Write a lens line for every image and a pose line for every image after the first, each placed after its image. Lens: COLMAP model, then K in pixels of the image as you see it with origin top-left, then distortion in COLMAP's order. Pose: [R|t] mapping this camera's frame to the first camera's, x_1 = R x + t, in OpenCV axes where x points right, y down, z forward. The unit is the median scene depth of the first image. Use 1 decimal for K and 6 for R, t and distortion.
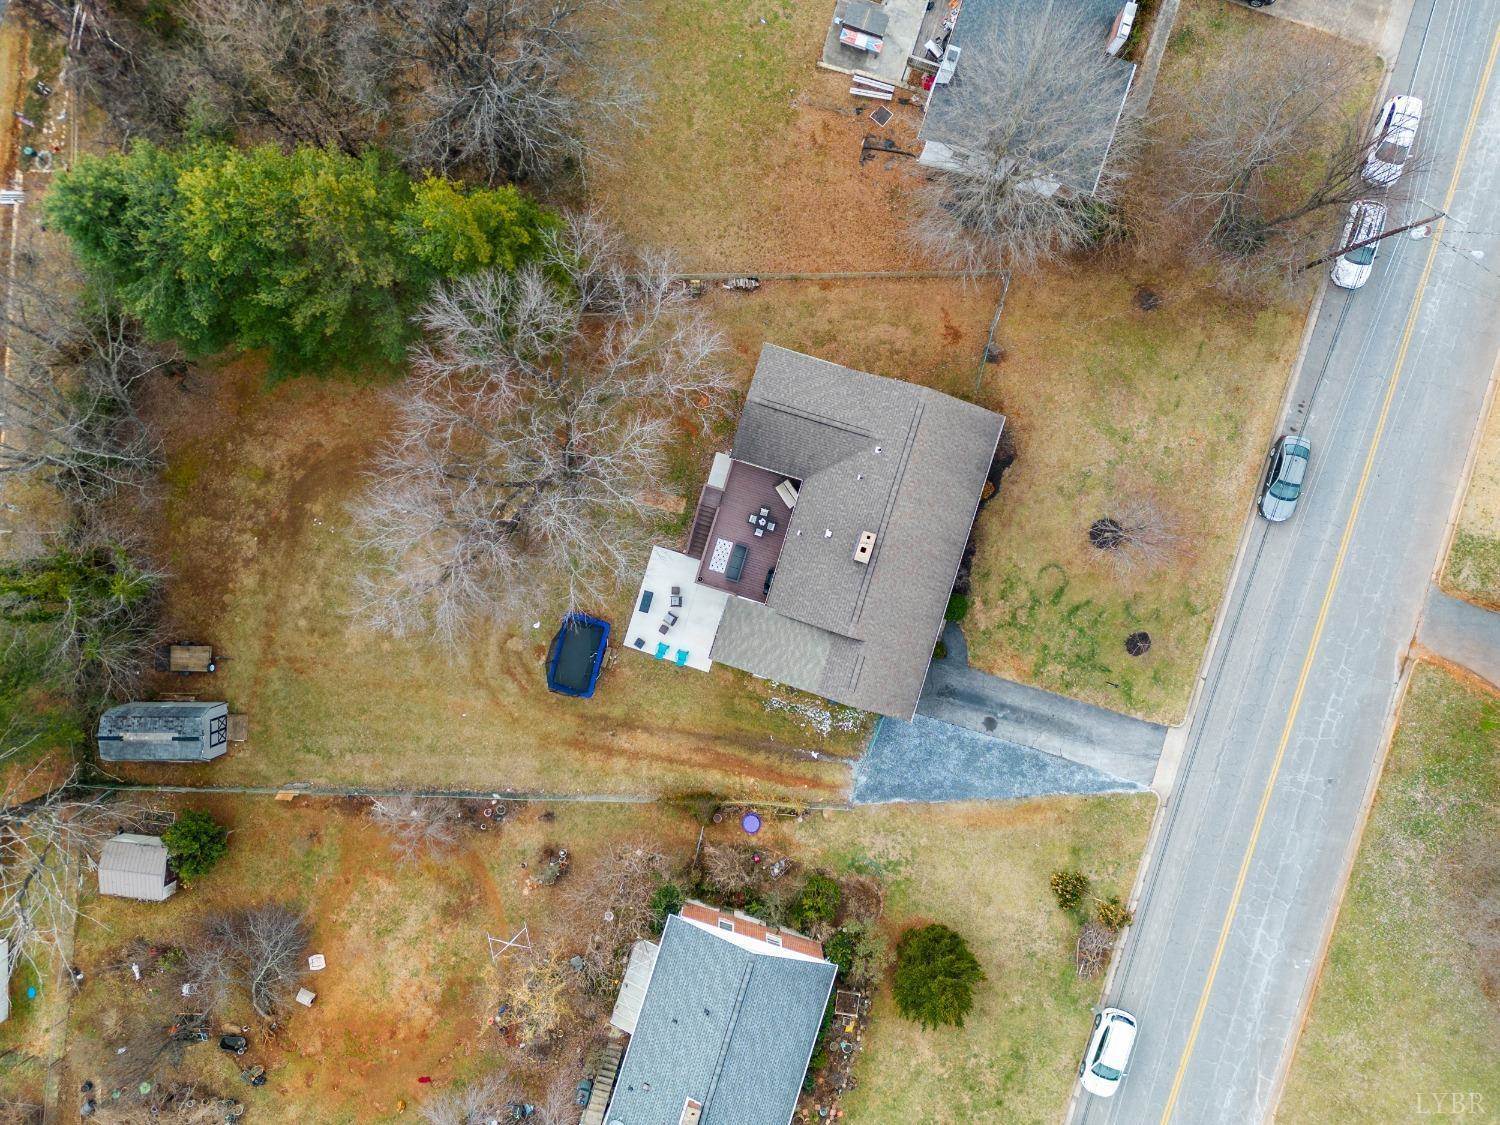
lens RADIAL K [[1043.5, 0, 747.1], [0, 1043.5, 560.2], [0, 0, 1]] dist [0.085374, -0.096526]
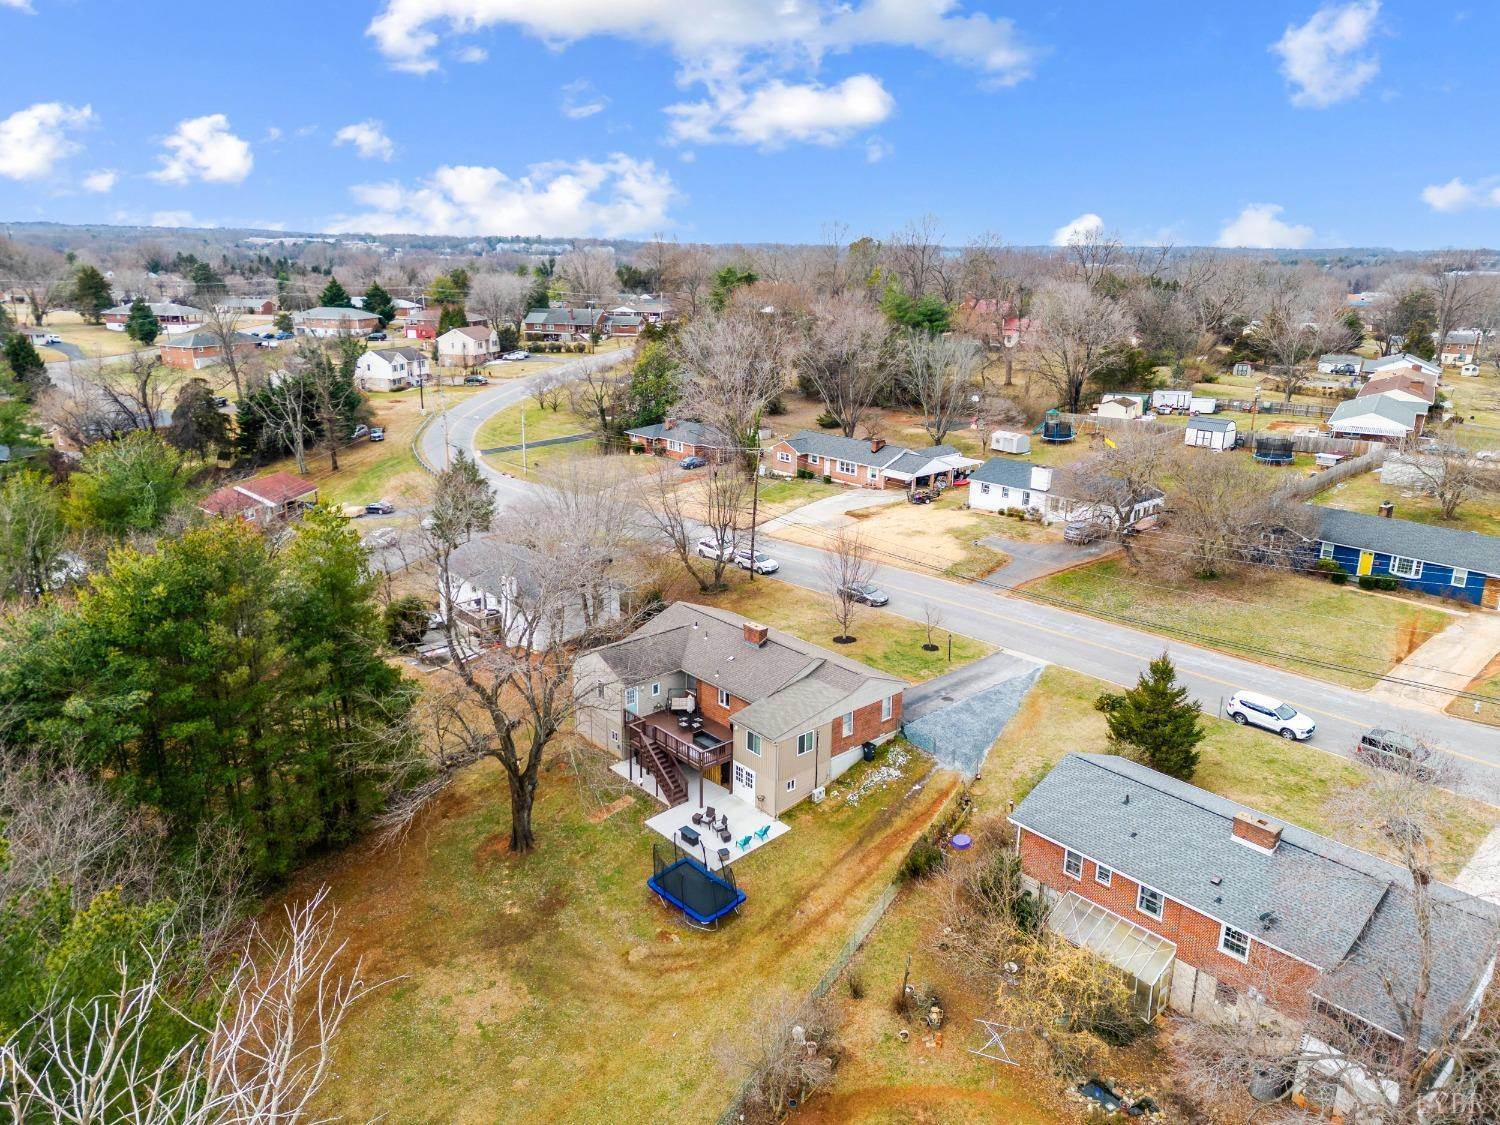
lens RADIAL K [[1043.5, 0, 747.1], [0, 1043.5, 560.2], [0, 0, 1]] dist [0.085374, -0.096526]
pose [[0.524541, -0.238213, 0.817380, -0.784820], [0.851385, 0.146975, -0.503530, 0.523503], [-0.000187, 0.960027, 0.279906, 0.531553]]
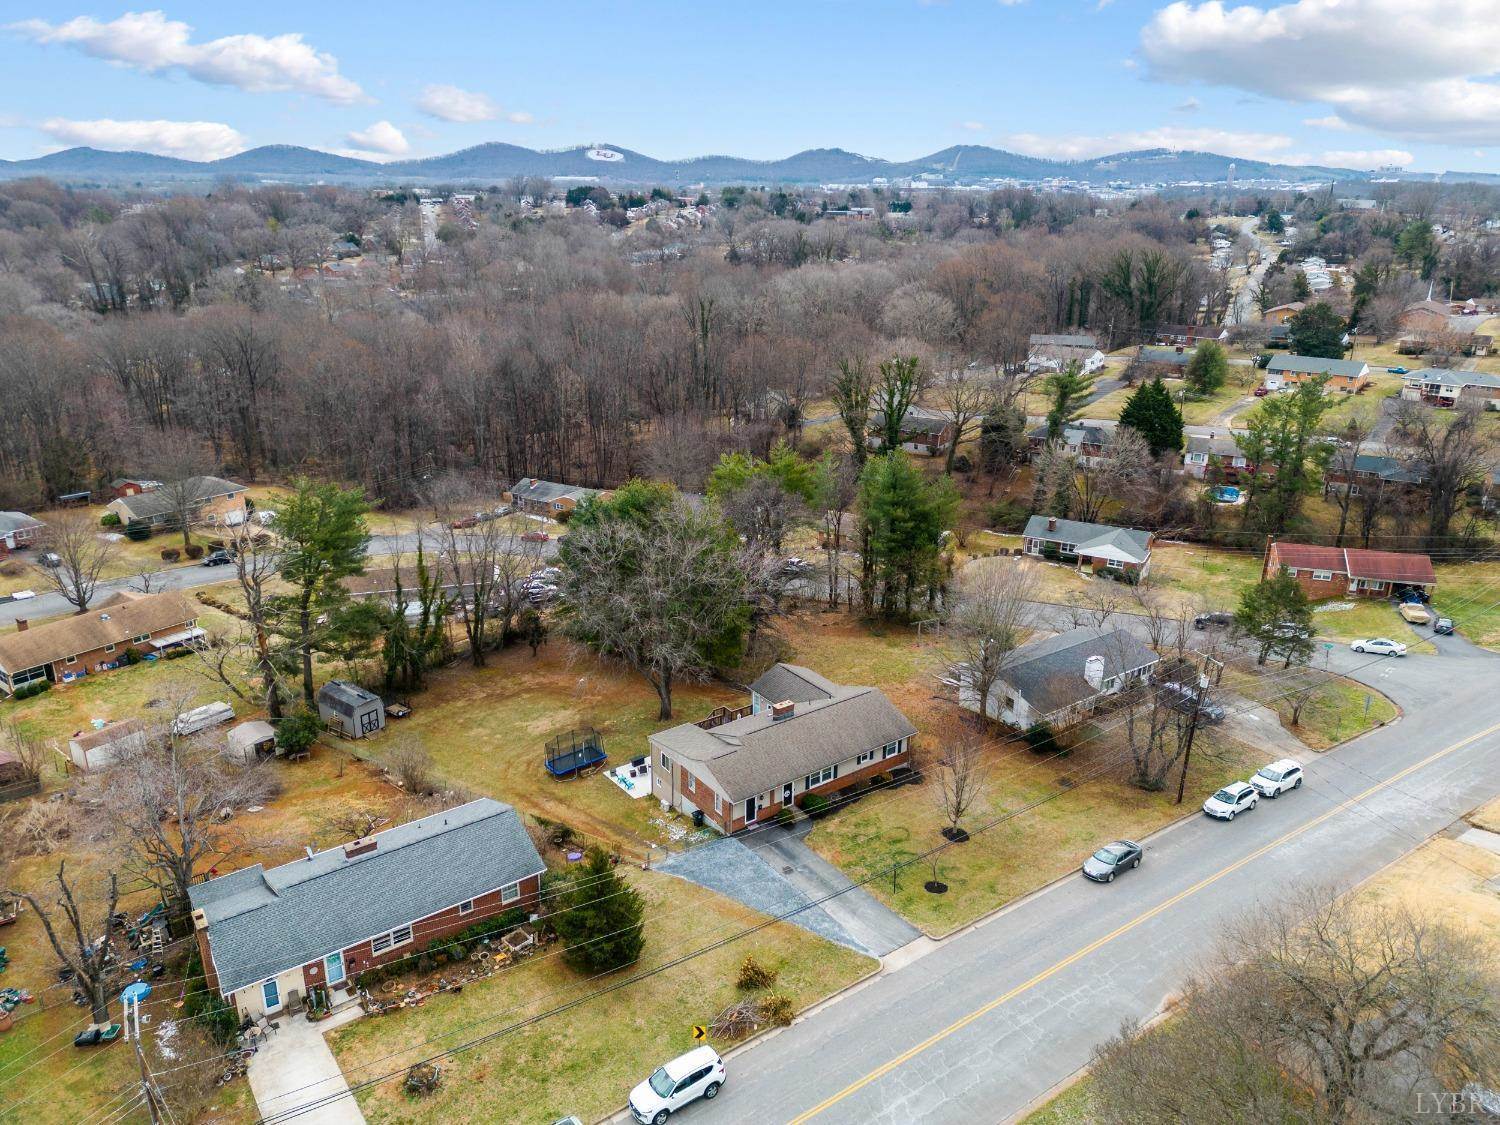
lens RADIAL K [[1043.5, 0, 747.1], [0, 1043.5, 560.2], [0, 0, 1]] dist [0.085374, -0.096526]
pose [[0.793703, 0.206621, -0.572139, 0.780198], [-0.608134, 0.247194, -0.754366, 0.961122], [-0.014438, 0.946680, 0.321851, 0.311511]]
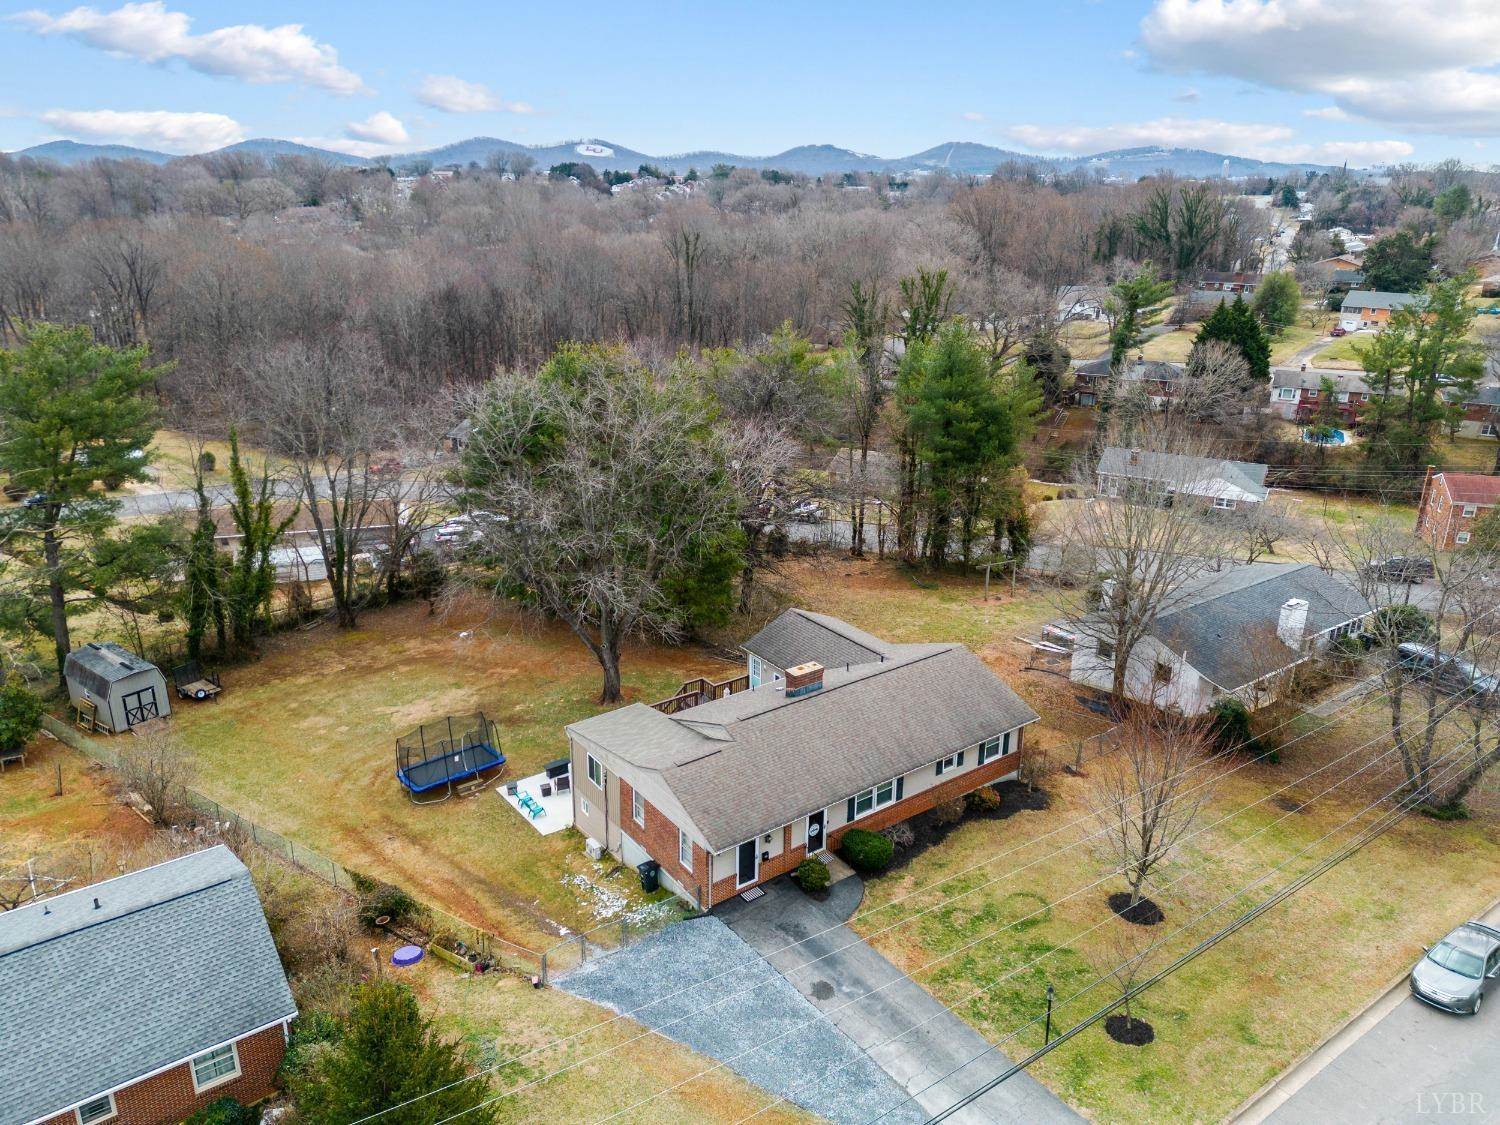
lens RADIAL K [[1043.5, 0, 747.1], [0, 1043.5, 560.2], [0, 0, 1]] dist [0.085374, -0.096526]
pose [[0.798667, 0.206340, -0.565291, 0.473027], [-0.601520, 0.246493, -0.759878, 0.556346], [-0.017453, 0.946924, 0.320984, 0.595063]]
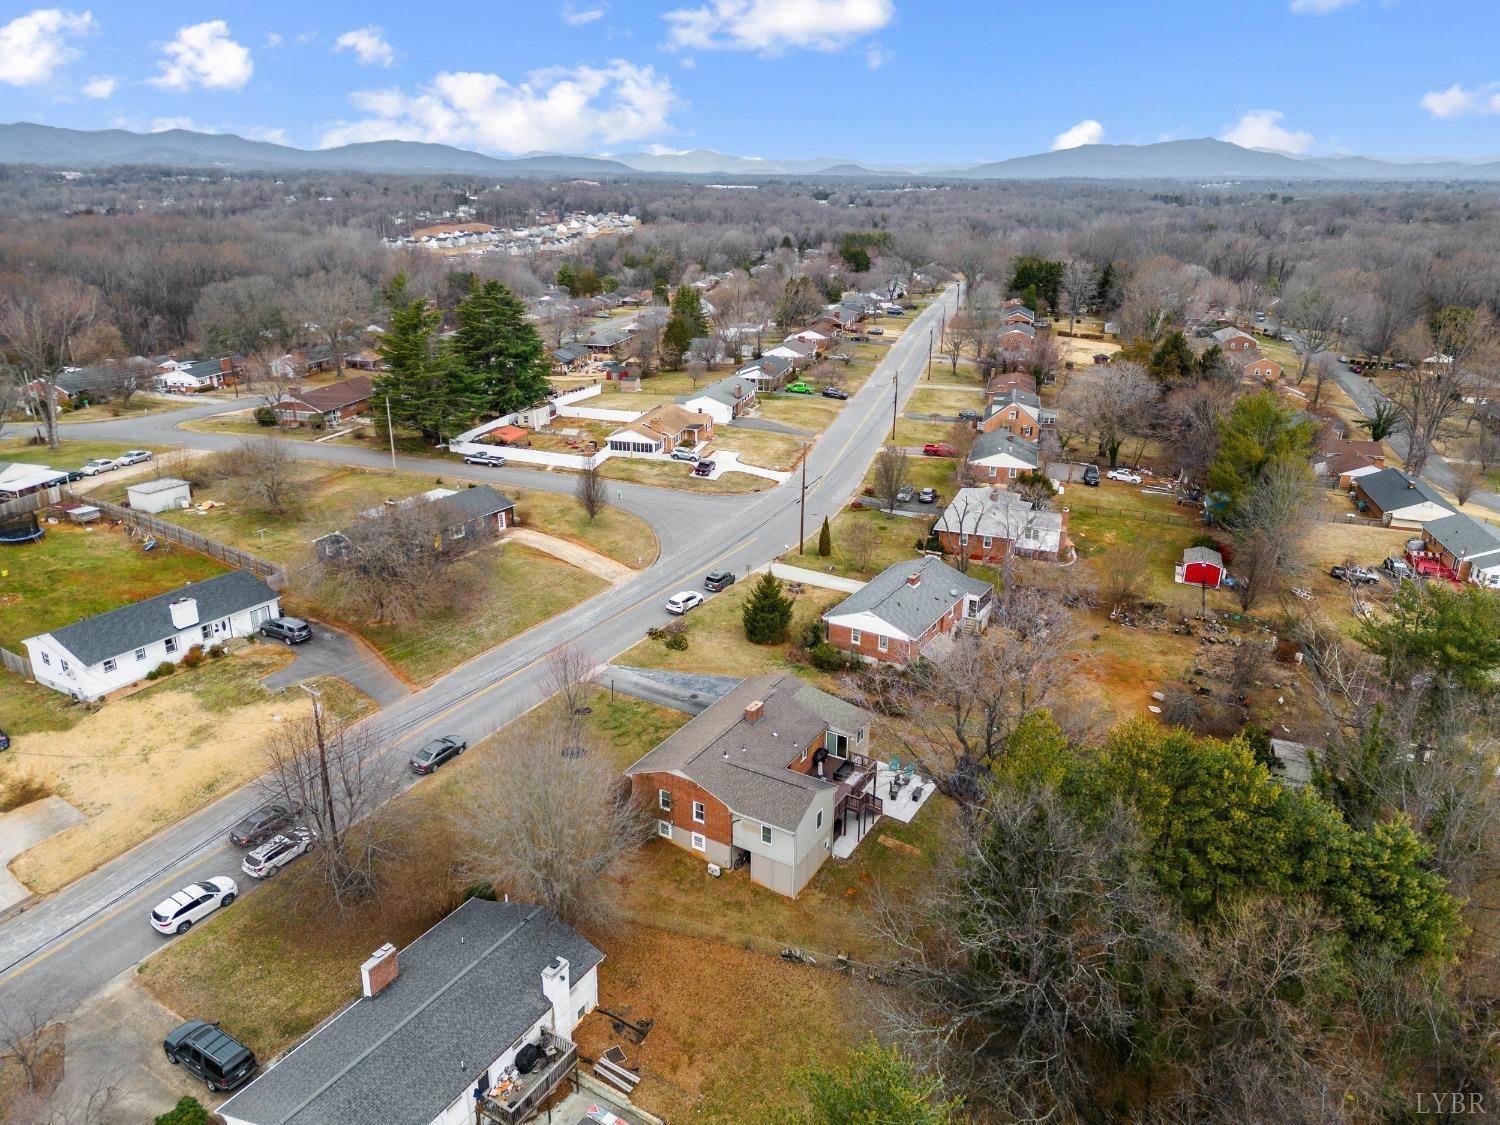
lens RADIAL K [[1043.5, 0, 747.1], [0, 1043.5, 560.2], [0, 0, 1]] dist [0.085374, -0.096526]
pose [[-0.972238, -0.089500, 0.216200, -0.151955], [0.233898, -0.345528, 0.908792, -1.128872], [-0.006634, 0.934131, 0.356869, 0.274810]]
